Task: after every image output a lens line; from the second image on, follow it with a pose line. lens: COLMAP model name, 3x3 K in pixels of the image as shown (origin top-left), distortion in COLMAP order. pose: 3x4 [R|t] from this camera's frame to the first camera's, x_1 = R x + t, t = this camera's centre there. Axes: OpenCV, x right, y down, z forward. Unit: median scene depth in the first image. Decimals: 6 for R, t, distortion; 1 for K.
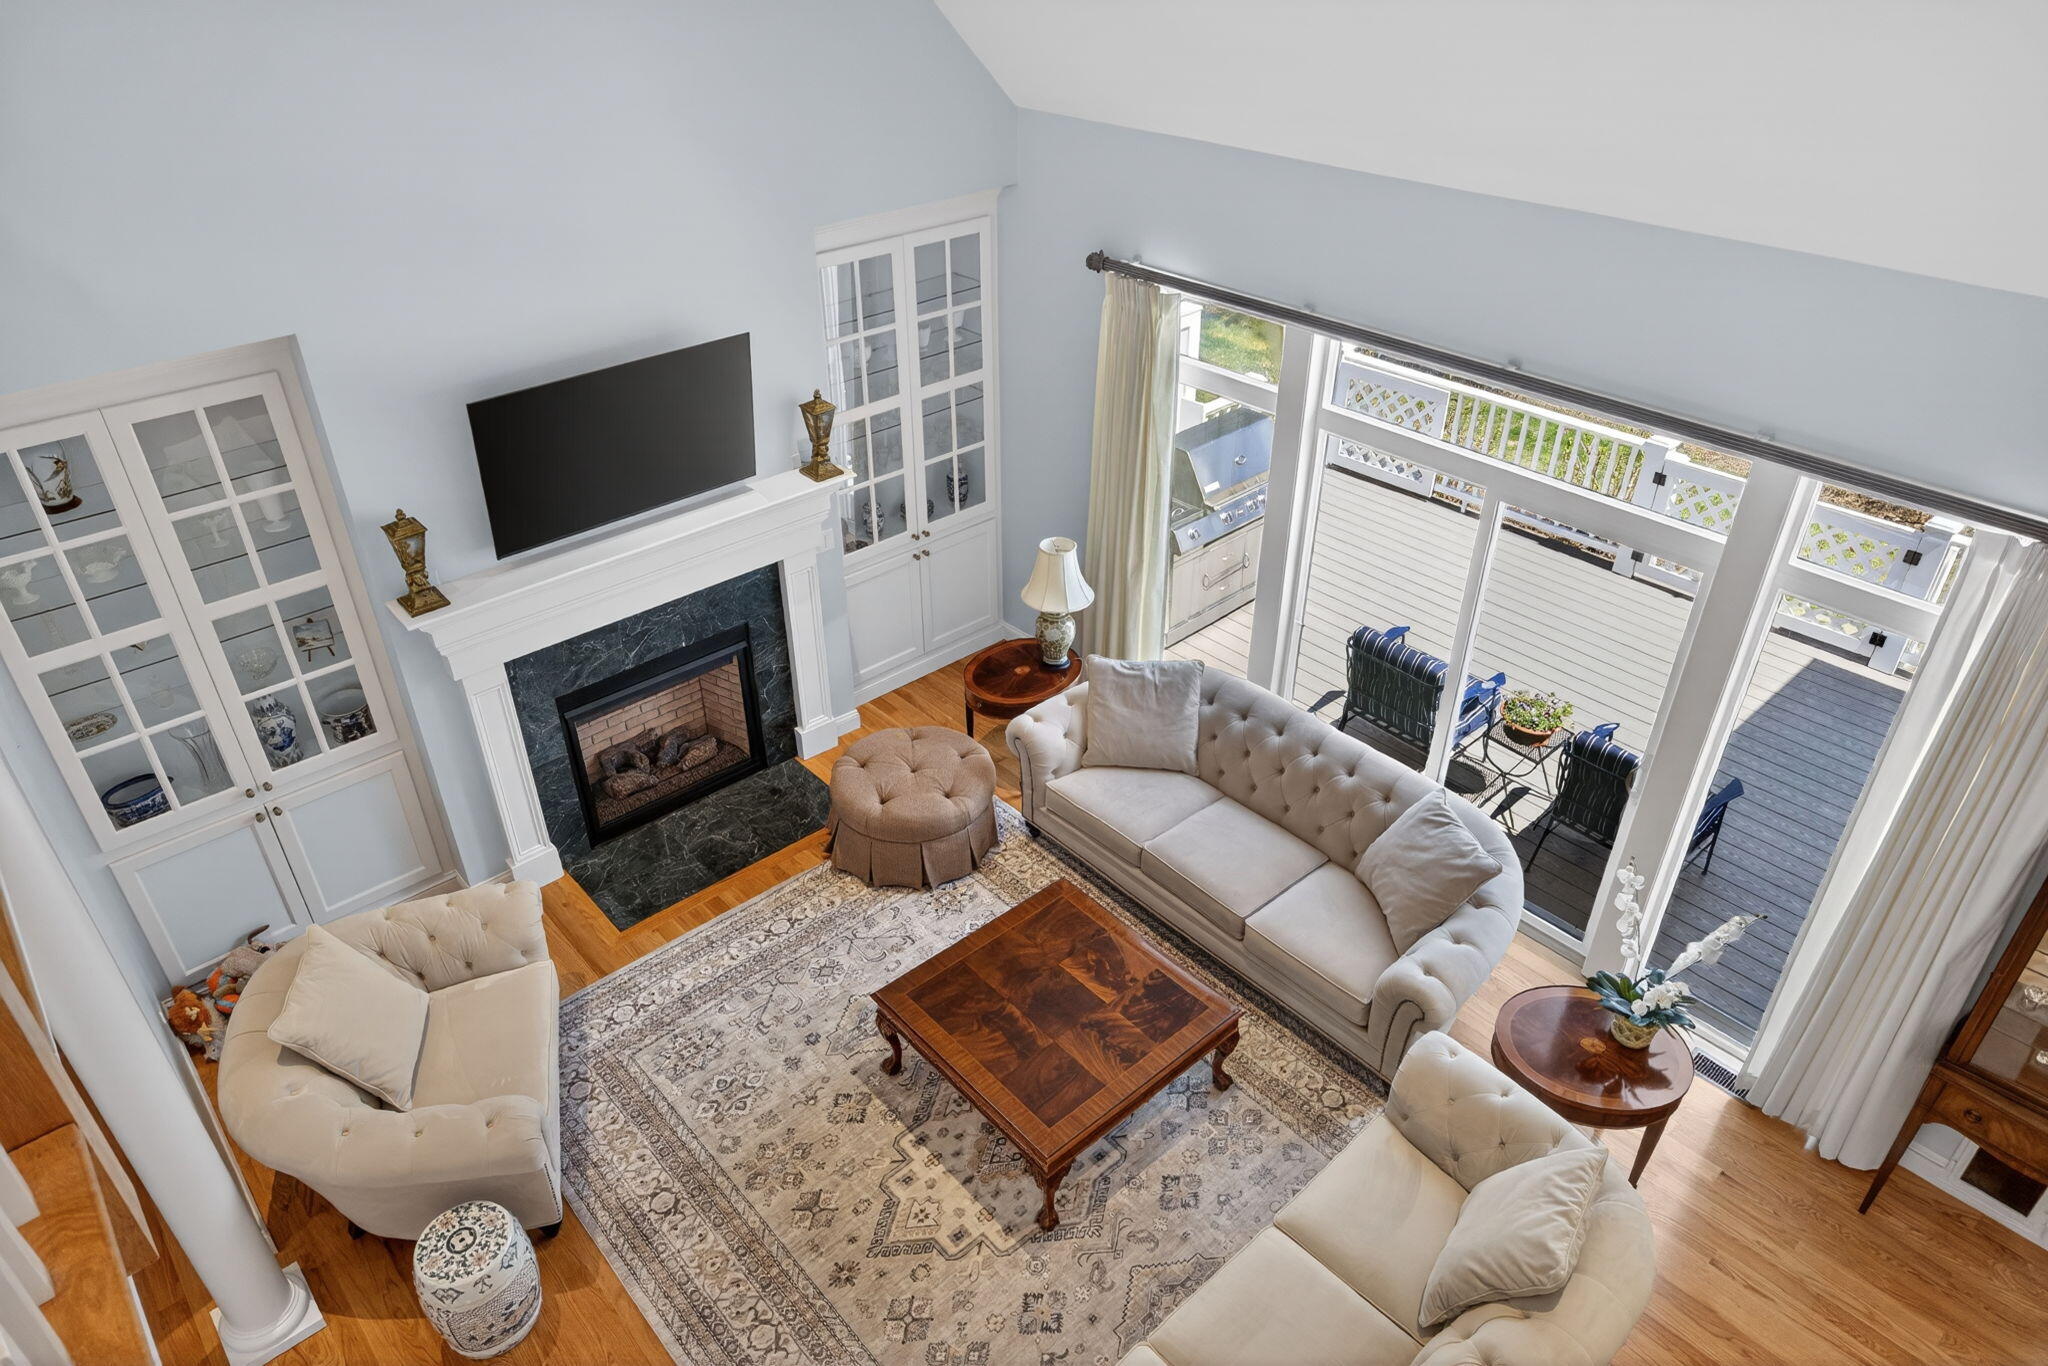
lens RADIAL K [[1304.6, 0, 1024.0], [0, 1304.6, 683.0], [0, 0, 1]] dist [0.000091, -0.003128]
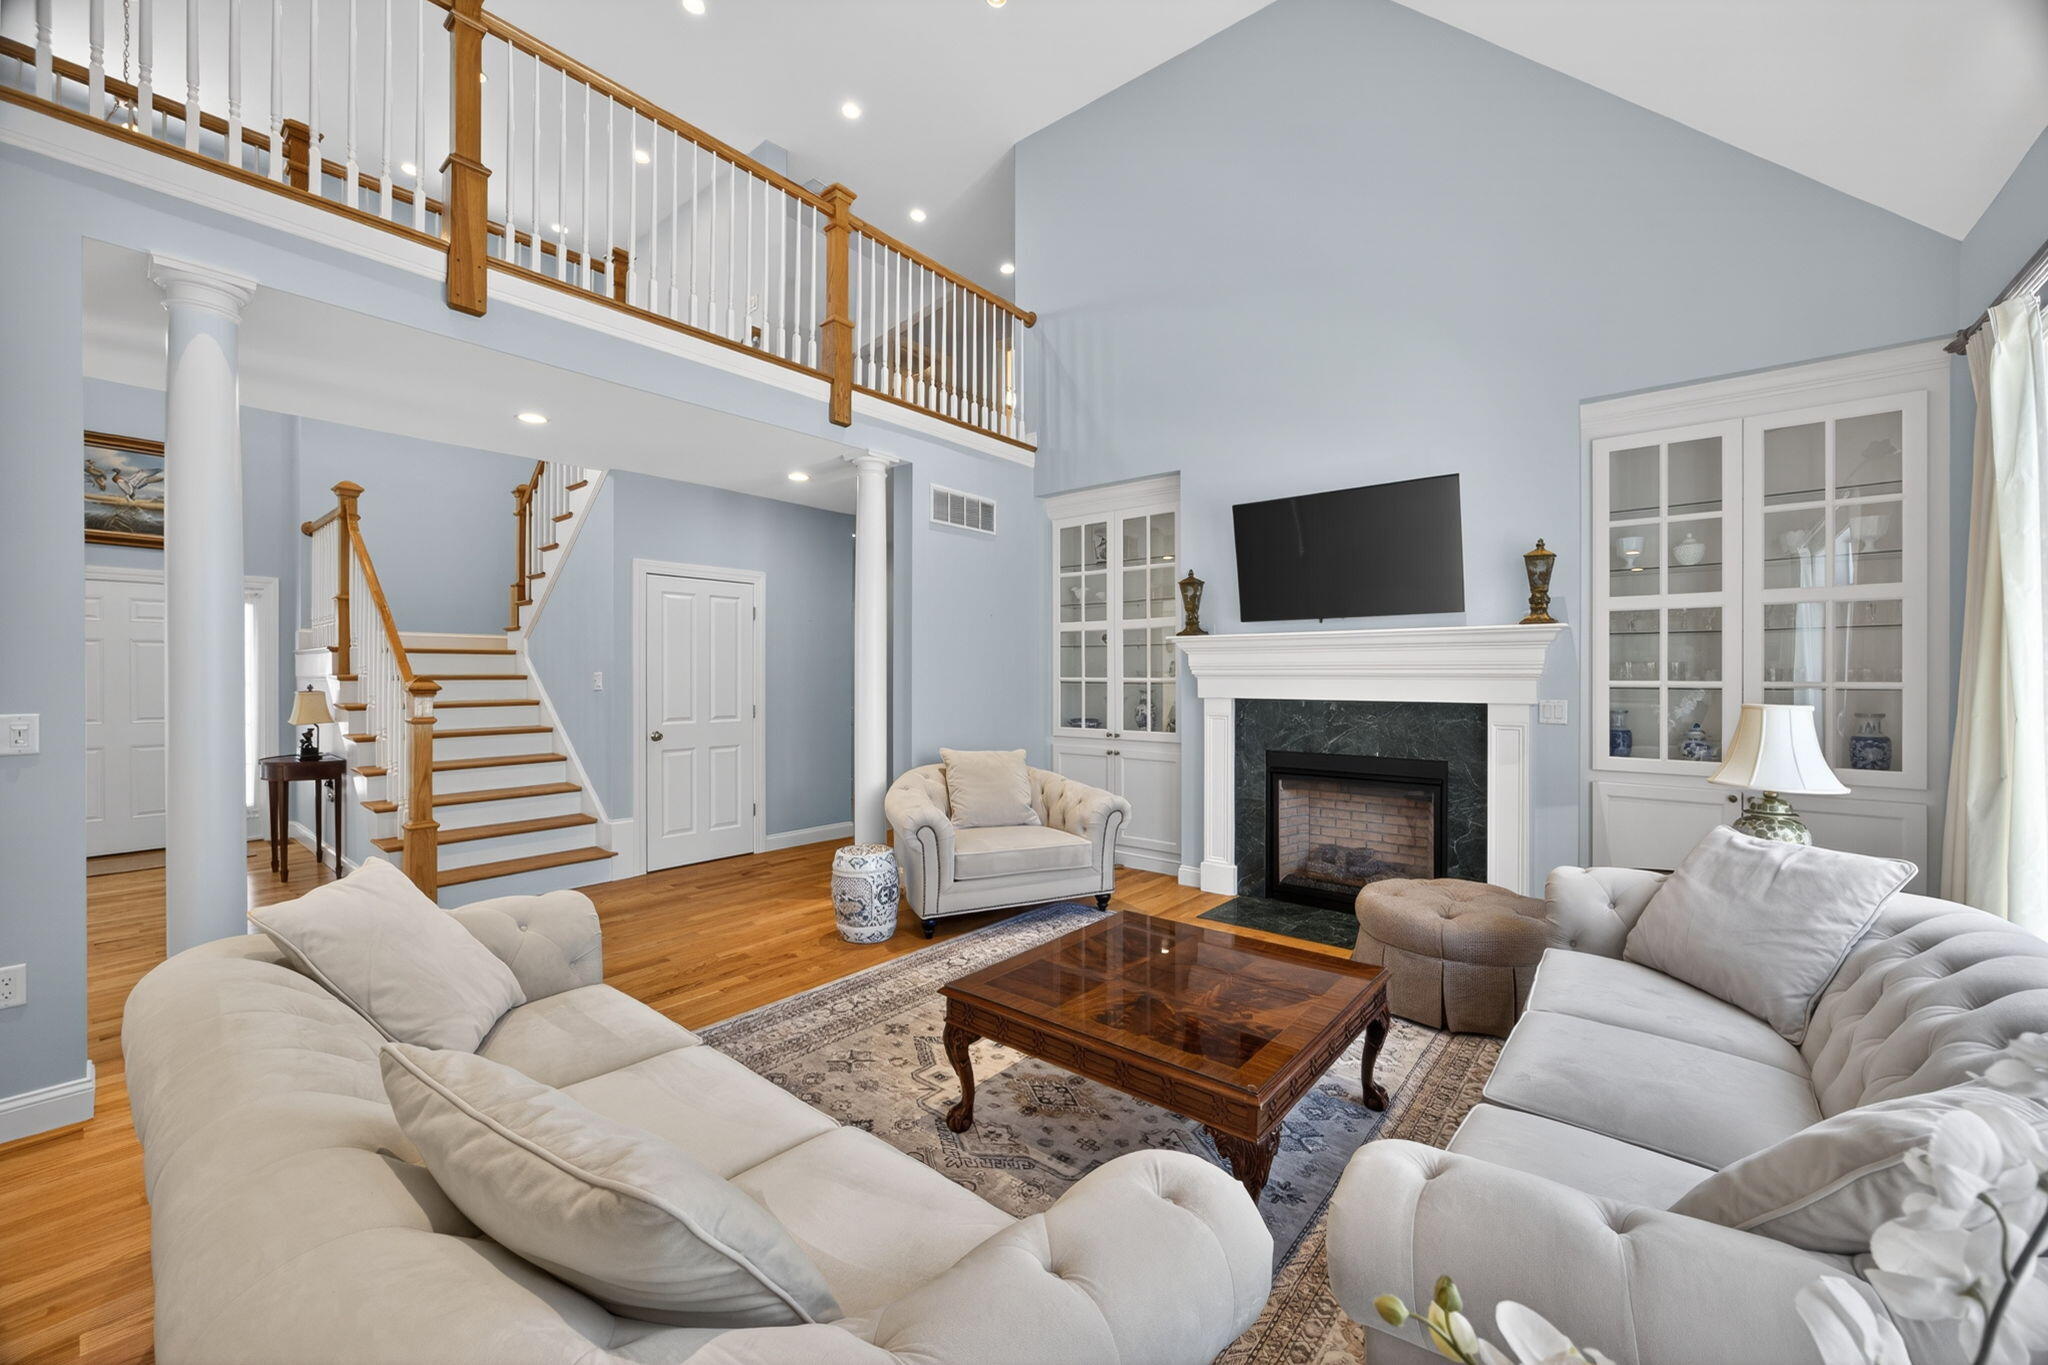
lens RADIAL K [[820.1, 0, 1024.5], [0, 820.1, 671.3], [0, 0, 1]] dist [0.009238, 0.000304]
pose [[0.154239, -0.000537, -0.988033, 0.488826], [-0.547785, 0.832191, -0.085965, 0.169762], [0.822278, 0.554489, 0.128063, 0.704868]]
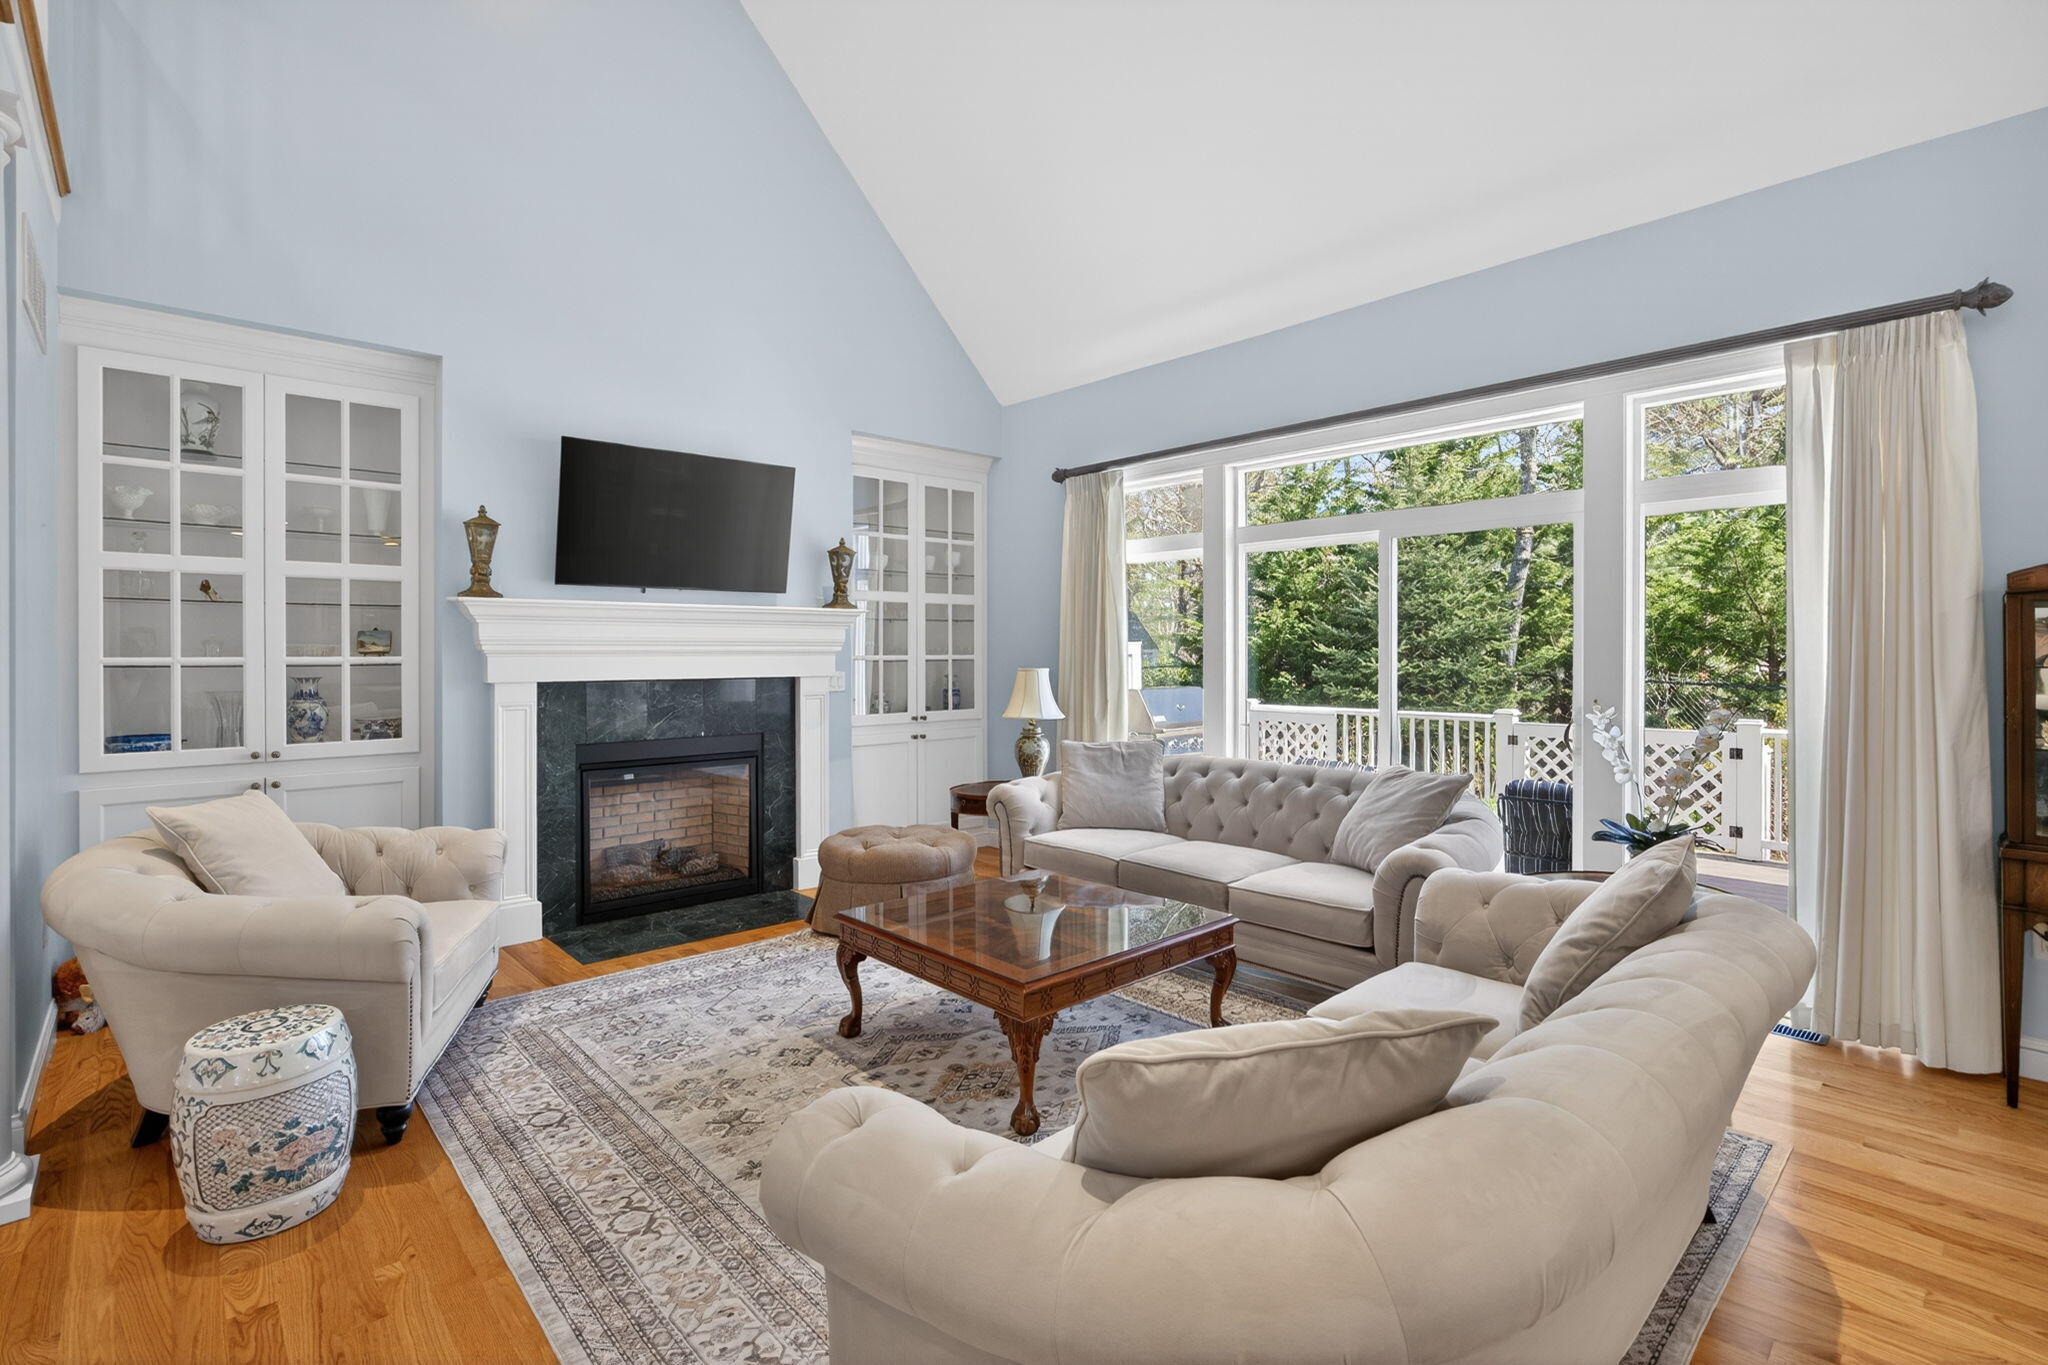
lens RADIAL K [[955.6, 0, 1021.8], [0, 955.6, 650.6], [0, 0, 1]] dist [-0.003348, 0.001343]
pose [[0.999953, -0.000239, 0.009686, 0.008827], [0.005565, 0.832491, -0.554010, 0.433721], [-0.007931, 0.554038, 0.832454, 0.312887]]
